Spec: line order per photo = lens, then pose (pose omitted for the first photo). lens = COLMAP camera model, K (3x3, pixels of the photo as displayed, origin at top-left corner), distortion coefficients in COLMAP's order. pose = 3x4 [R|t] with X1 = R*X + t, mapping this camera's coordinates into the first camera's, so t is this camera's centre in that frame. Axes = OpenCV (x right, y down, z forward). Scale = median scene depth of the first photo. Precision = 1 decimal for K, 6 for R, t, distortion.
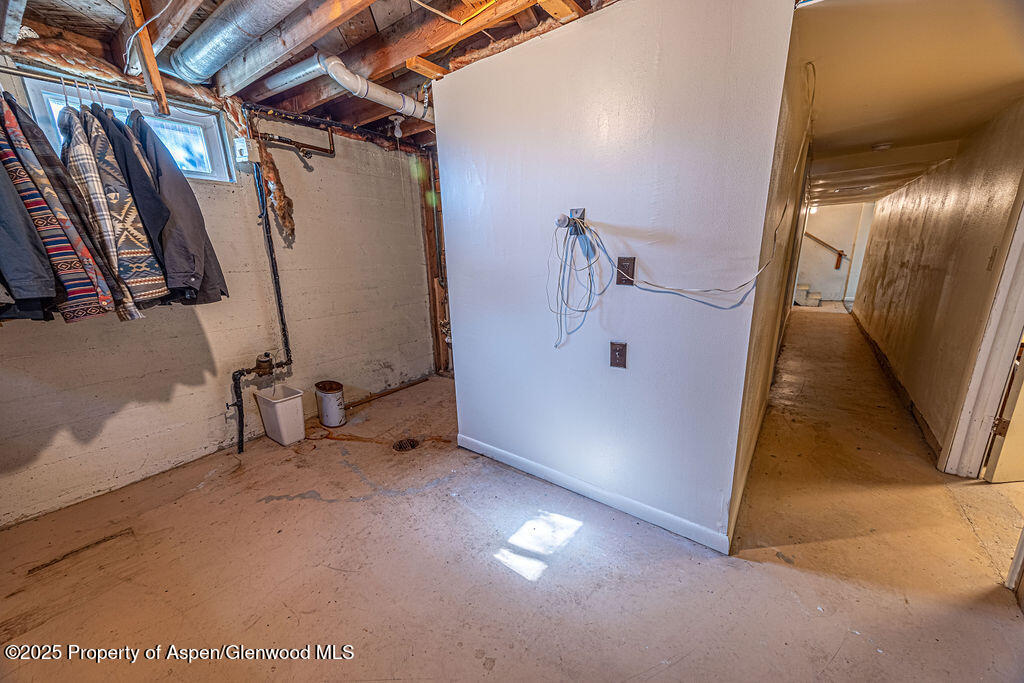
lens RADIAL K [[375.8, 0, 511.3], [0, 375.8, 346.6], [0, 0, 1]] dist [0.036521, -0.003968]
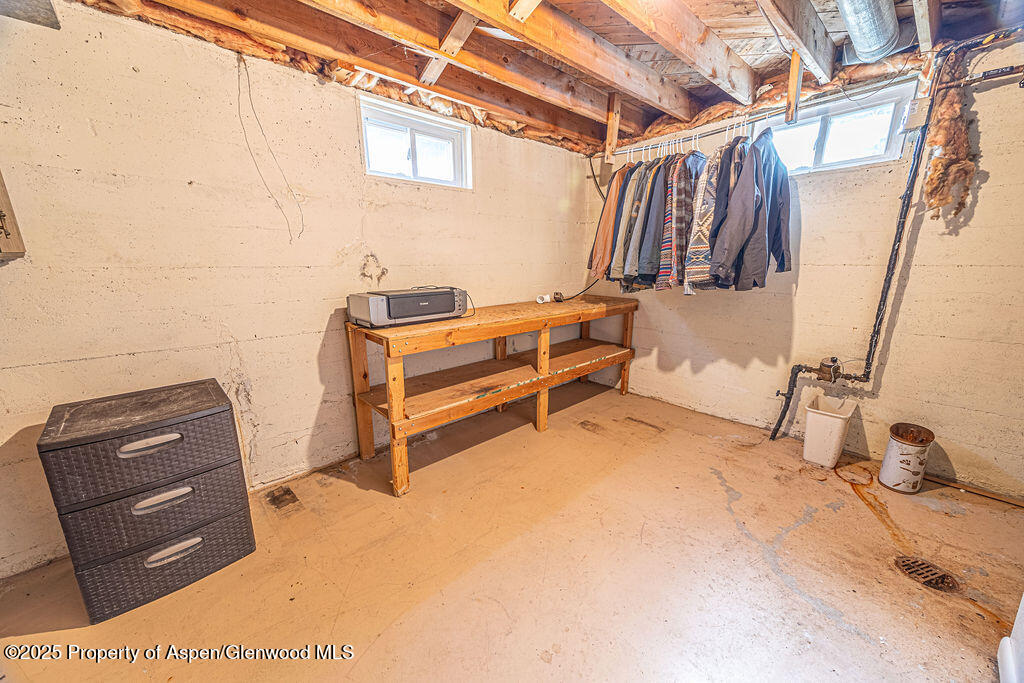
lens RADIAL K [[375.8, 0, 511.3], [0, 375.8, 346.6], [0, 0, 1]] dist [0.036521, -0.003968]
pose [[-0.187490, 0.256735, -0.948122, 0.365152], [-0.226162, 0.928022, 0.296016, -0.110405], [0.955876, 0.269929, -0.115931, 0.412035]]
